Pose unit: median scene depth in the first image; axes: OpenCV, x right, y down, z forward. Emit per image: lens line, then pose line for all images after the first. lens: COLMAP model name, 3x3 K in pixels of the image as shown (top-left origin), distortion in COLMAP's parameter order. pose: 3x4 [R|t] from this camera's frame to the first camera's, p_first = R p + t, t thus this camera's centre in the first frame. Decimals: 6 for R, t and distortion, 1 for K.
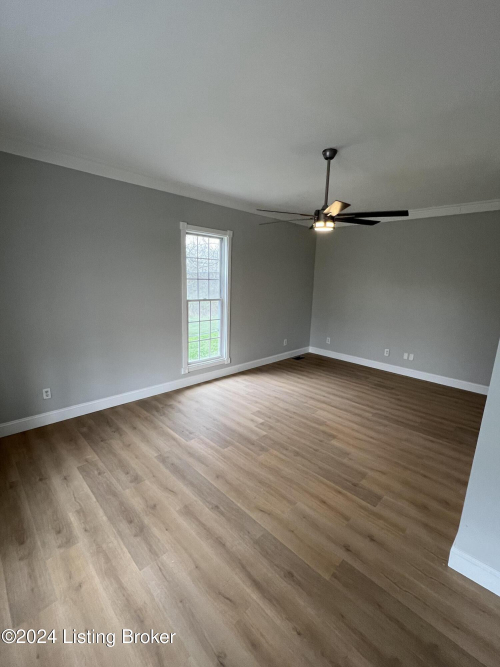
lens RADIAL K [[294.1, 0, 246.8], [0, 294.1, 333.6], [0, 0, 1]] dist [0.002967, 0.000081]
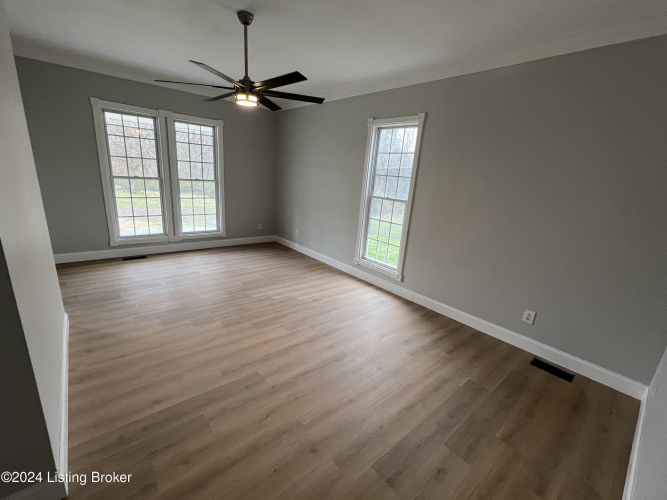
lens RADIAL K [[294.1, 0, 337.3], [0, 294.1, 250.8], [0, 0, 1]] dist [0.002967, 0.000081]
pose [[-0.057609, 0.223680, -0.972959, 0.907989], [-0.269881, 0.934802, 0.230888, -0.151097], [0.961169, 0.275884, 0.006514, 1.010368]]
